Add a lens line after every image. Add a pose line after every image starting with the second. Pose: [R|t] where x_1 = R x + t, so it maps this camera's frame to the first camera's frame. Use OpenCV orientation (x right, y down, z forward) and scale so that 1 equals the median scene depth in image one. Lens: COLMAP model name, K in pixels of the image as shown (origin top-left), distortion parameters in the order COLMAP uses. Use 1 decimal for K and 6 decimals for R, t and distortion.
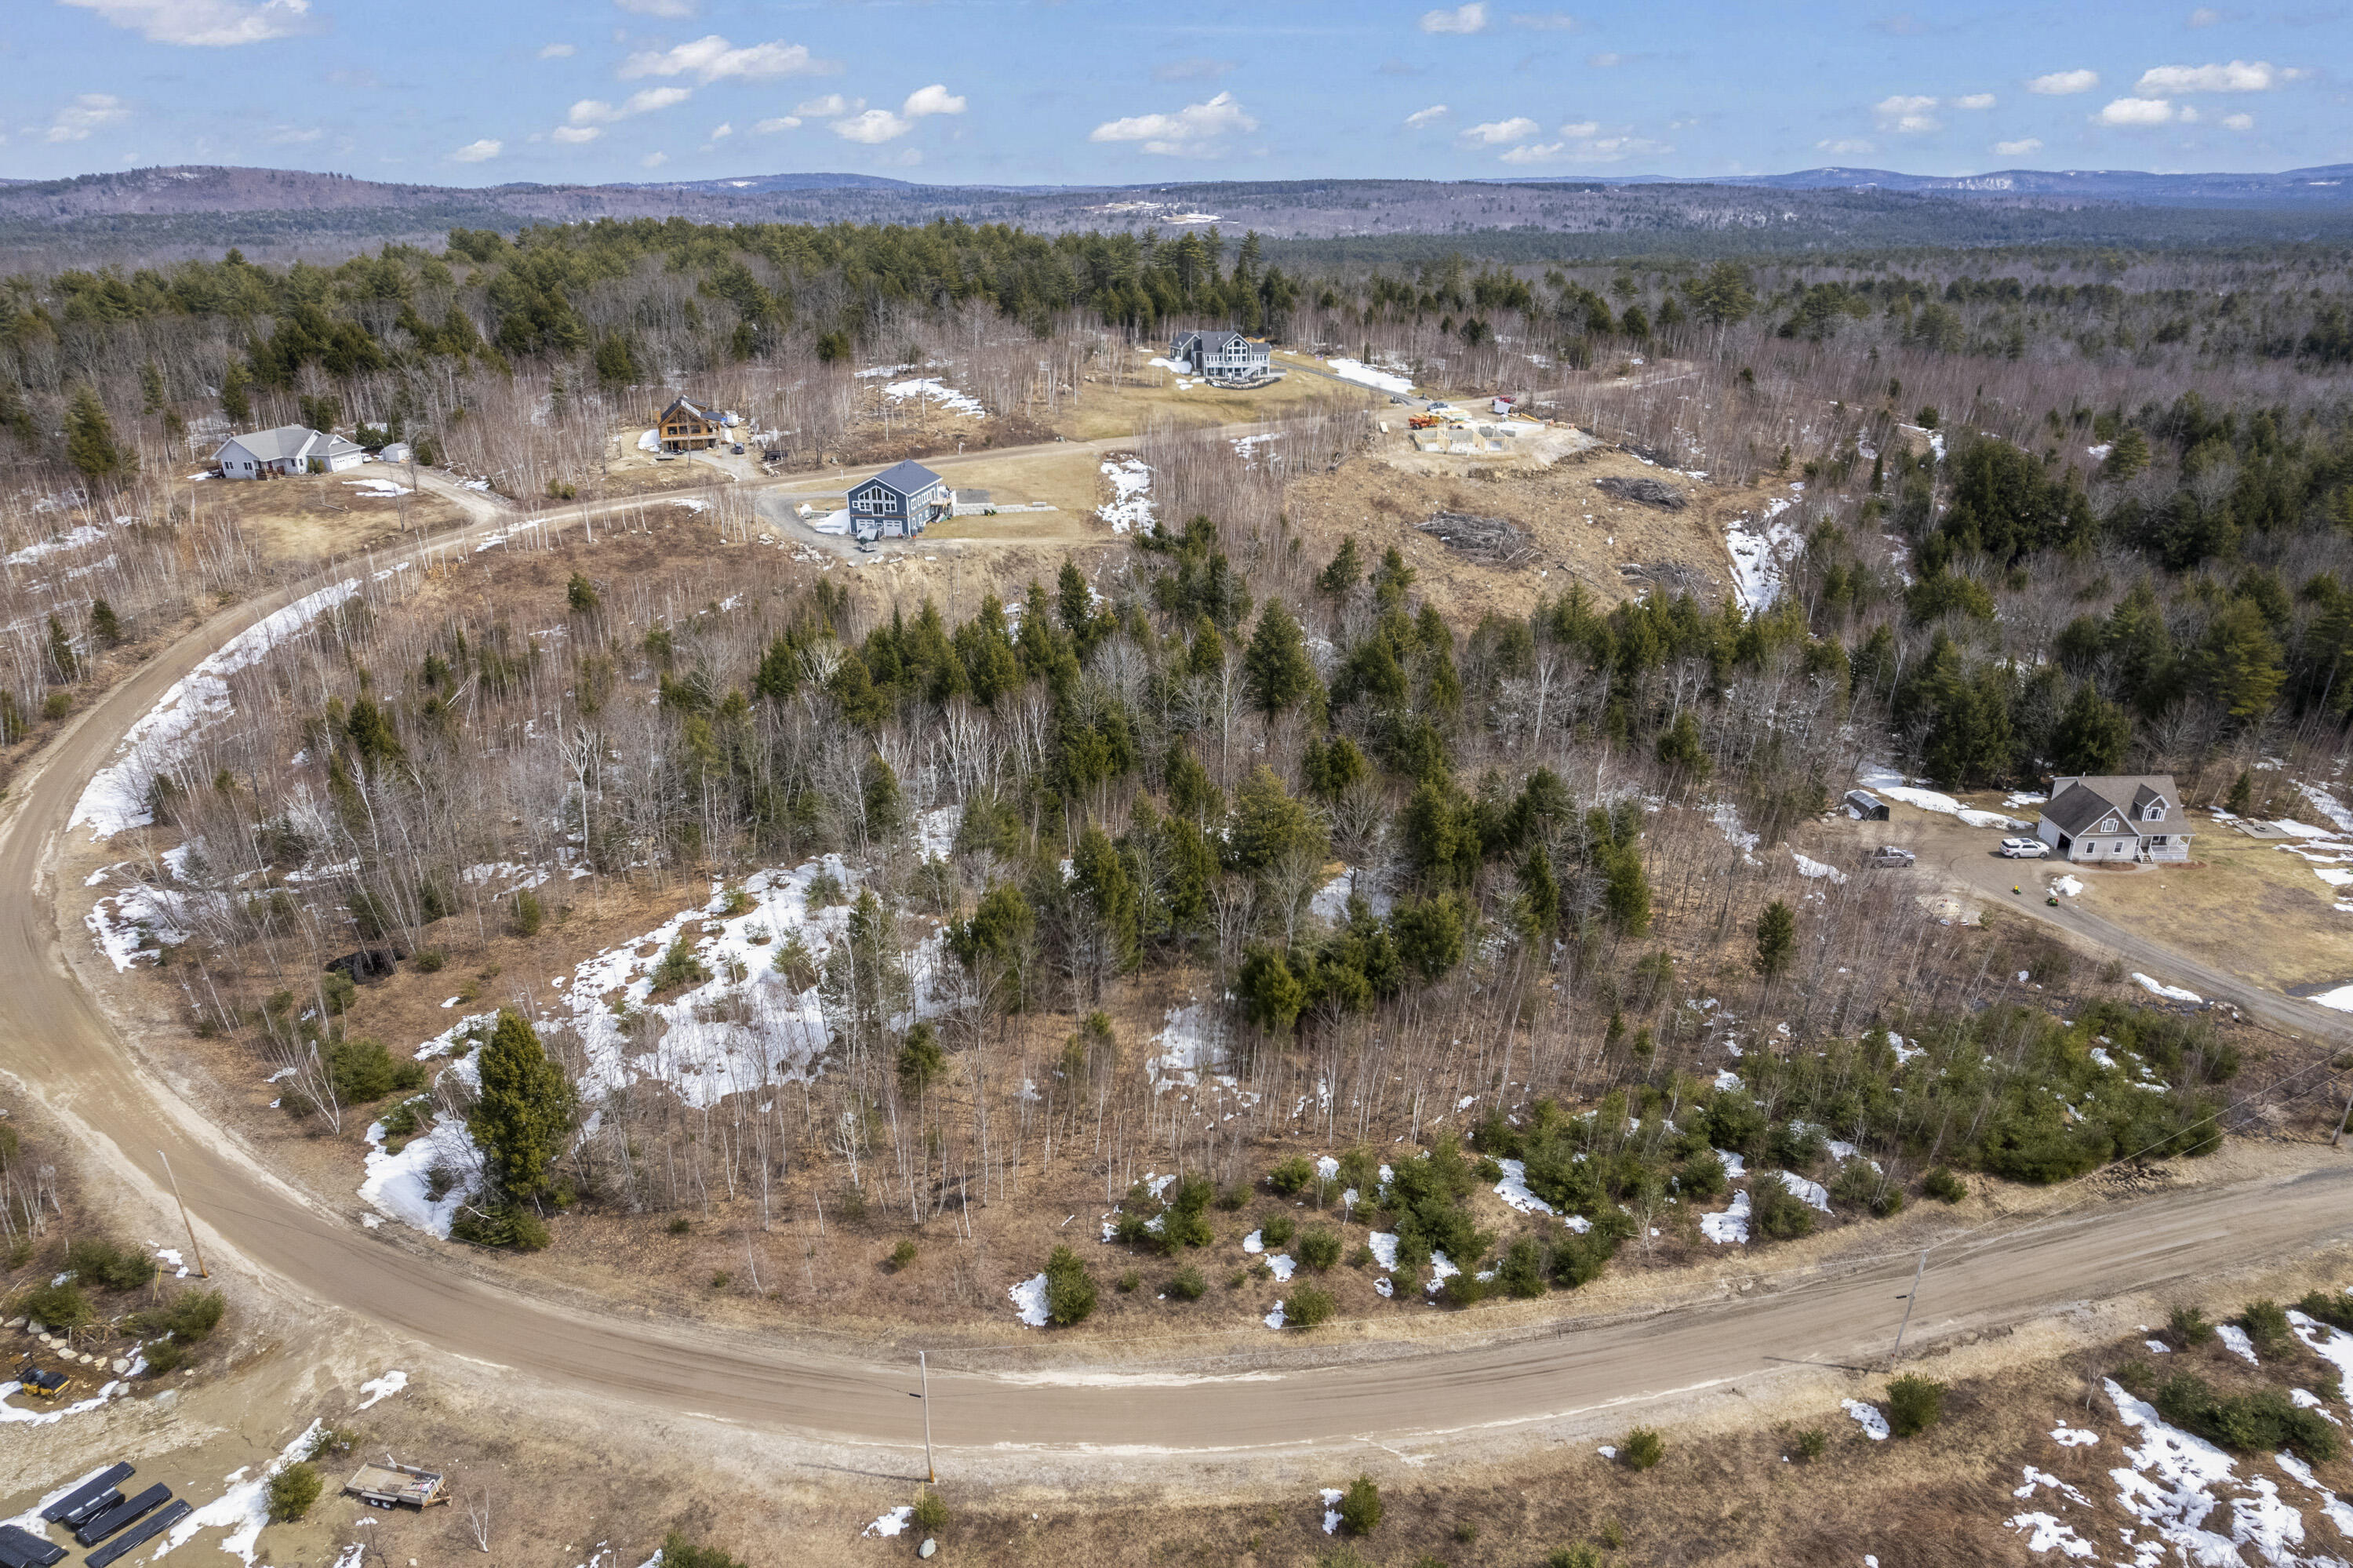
lens RADIAL K [[1502.4, 0, 1179.0], [0, 1502.4, 788.3], [0, 0, 1]] dist [-0.076448, 0.071228]
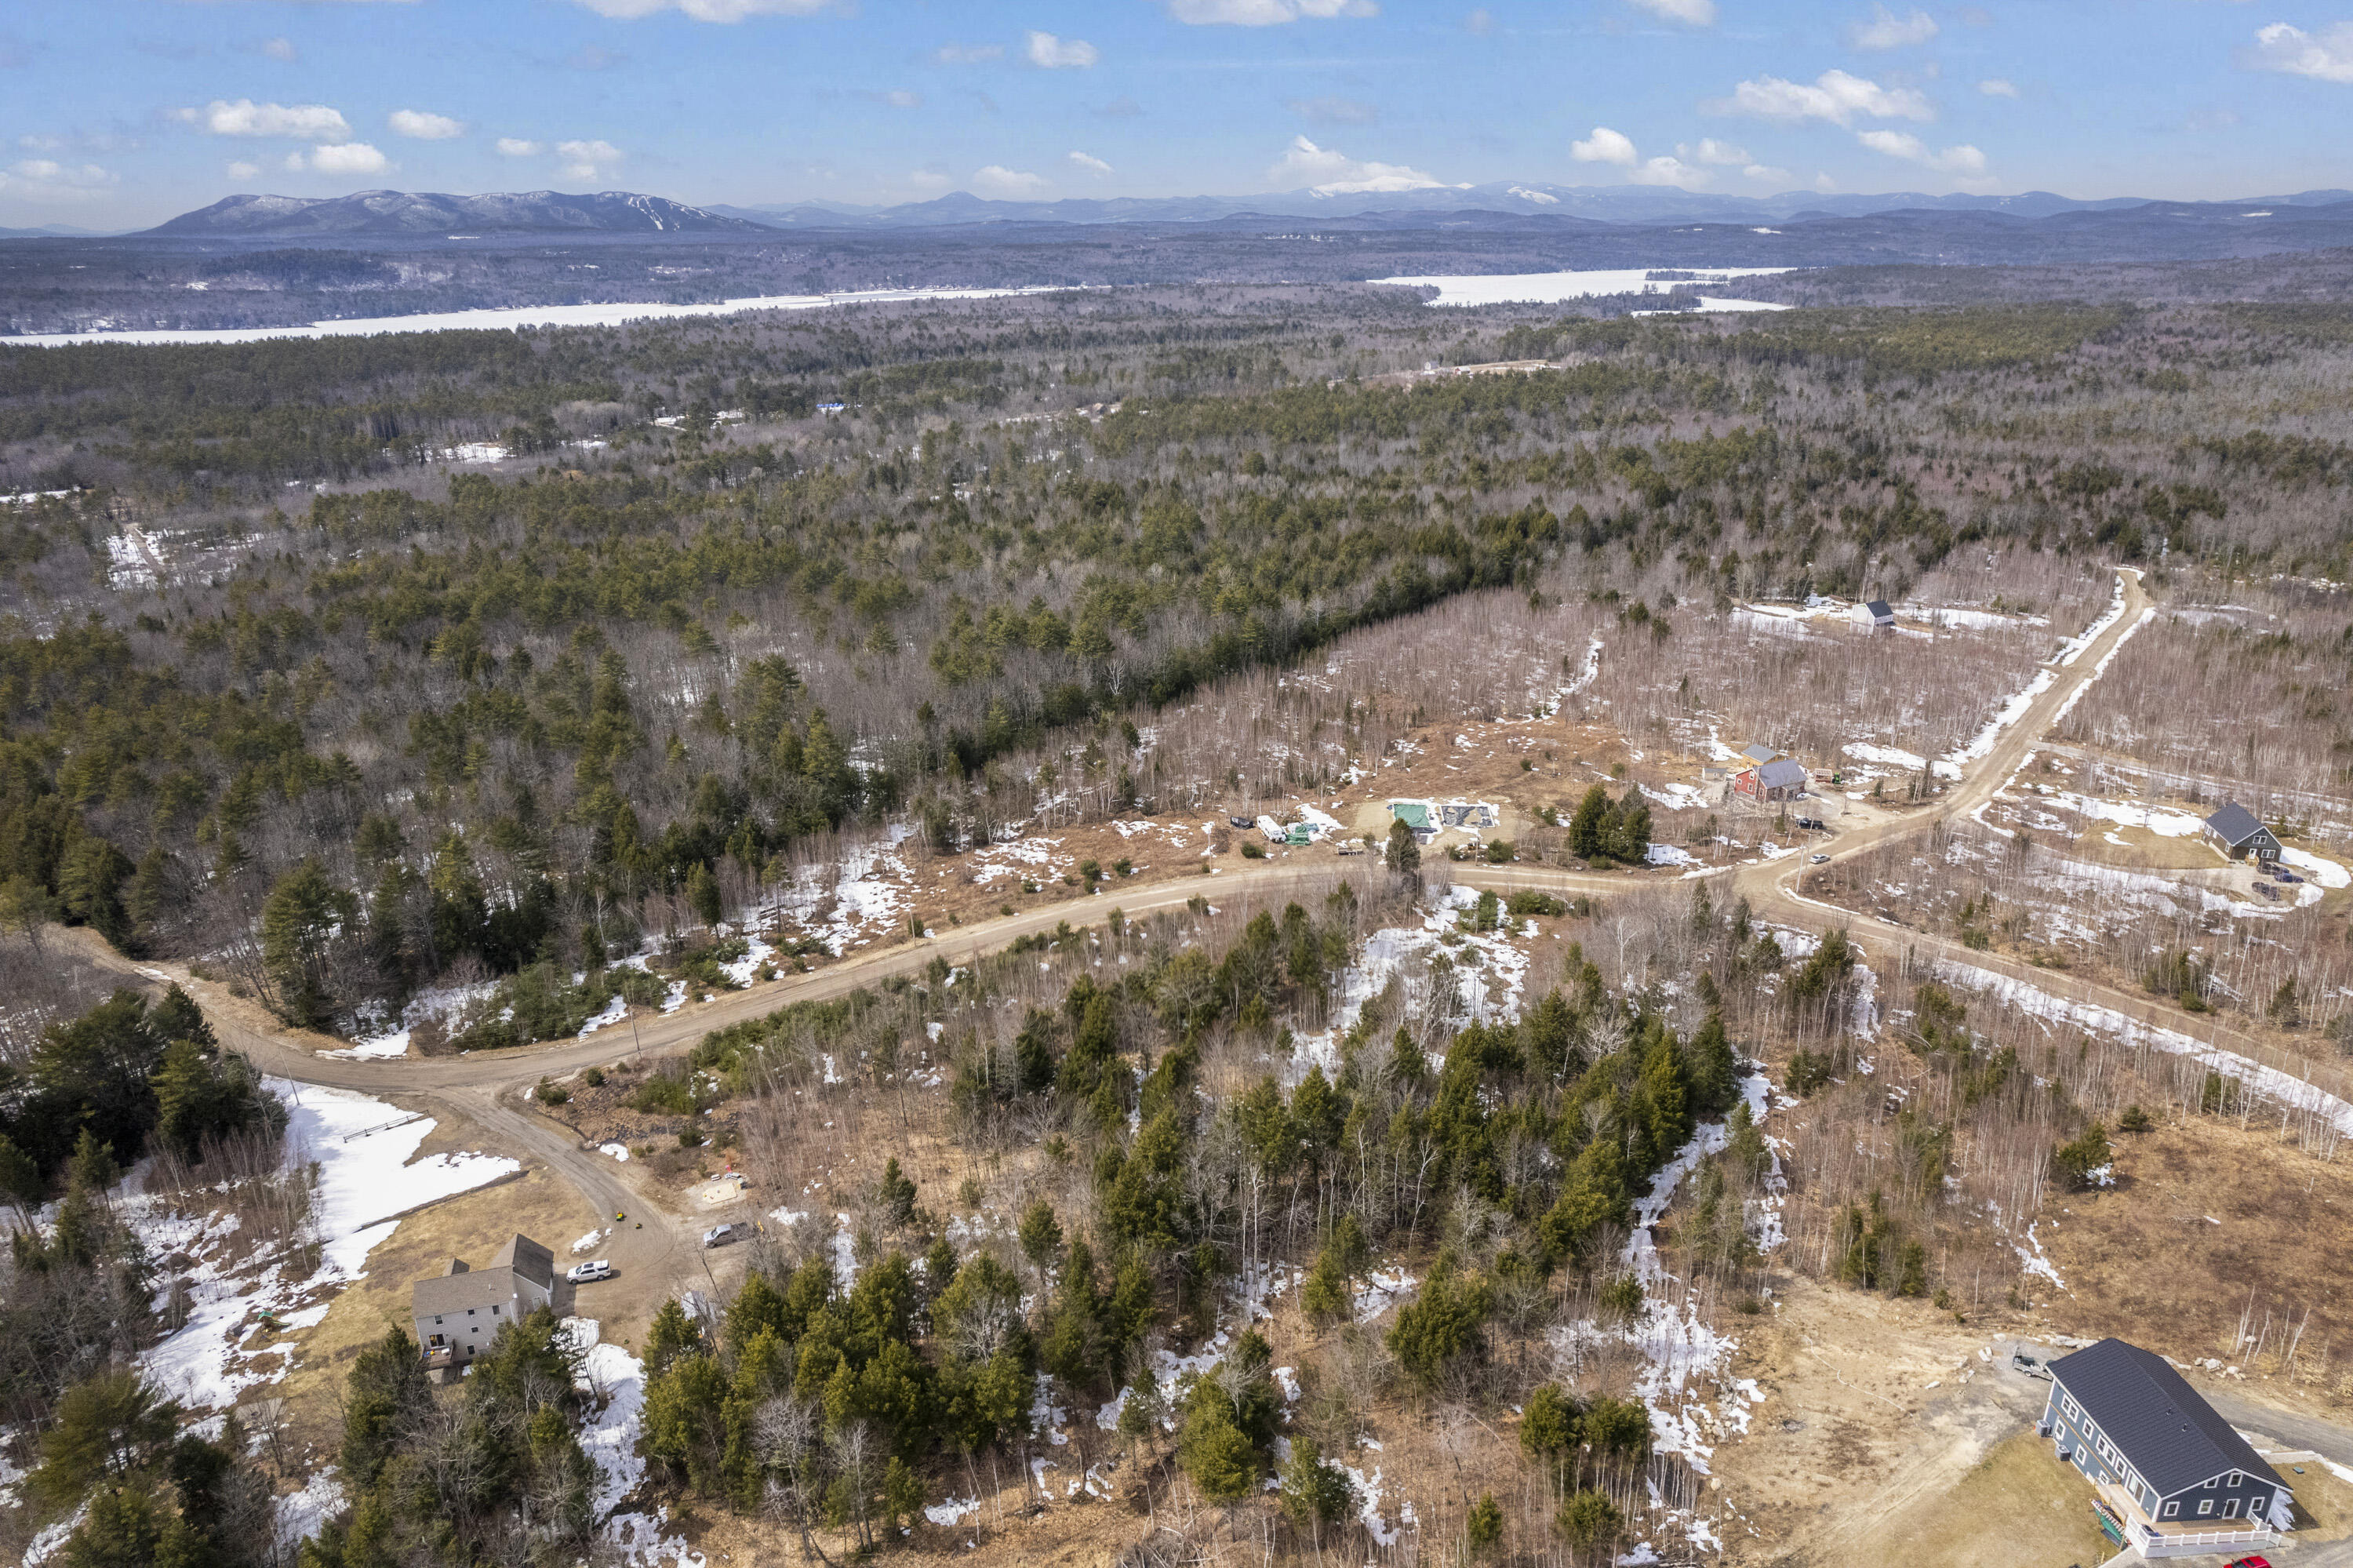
lens RADIAL K [[1498.5, 0, 1180.1], [0, 1498.5, 794.2], [0, 0, 1]] dist [-0.075718, 0.067763]
pose [[-0.961449, 0.106179, -0.253656, 0.496147], [-0.098048, 0.729443, 0.676978, -1.309954], [0.256909, 0.675750, -0.690912, 2.103906]]
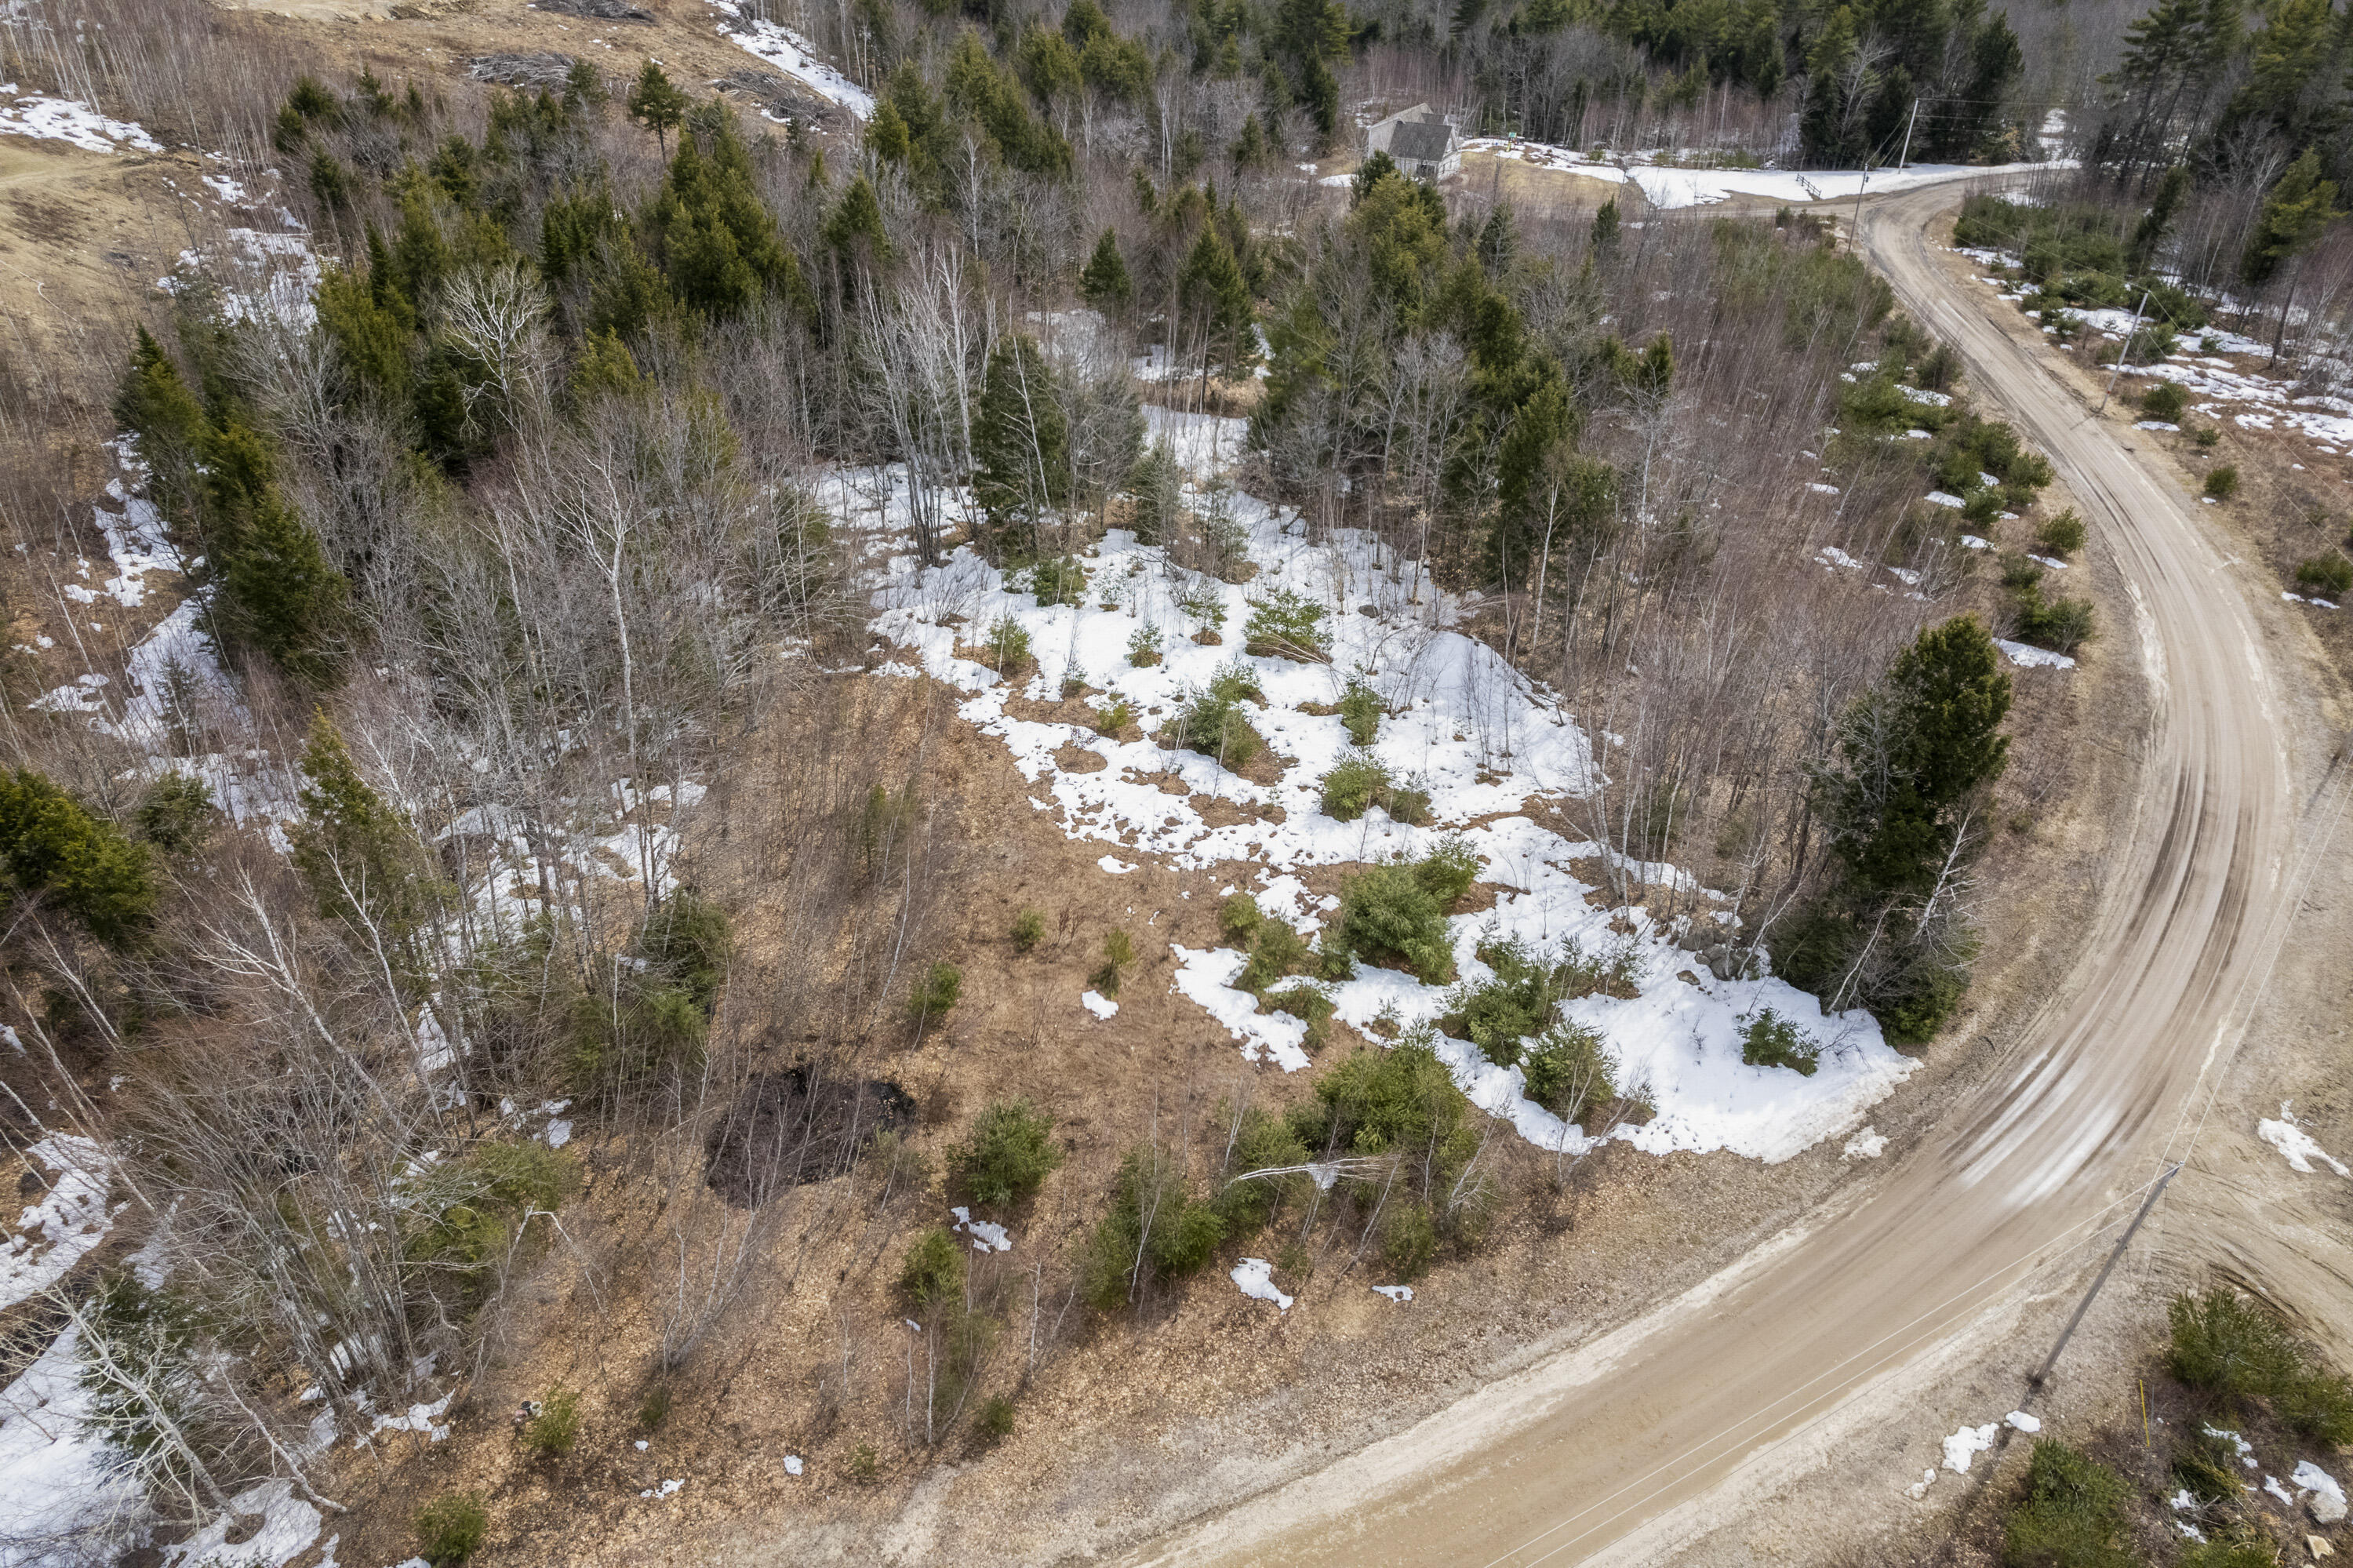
lens RADIAL K [[1502.4, 0, 1179.0], [0, 1502.4, 788.3], [0, 0, 1]] dist [-0.076448, 0.071228]
pose [[0.445082, -0.505233, 0.739353, -0.766156], [0.335774, 0.859560, 0.385244, -0.077513], [-0.830155, 0.076791, 0.552218, 0.705229]]
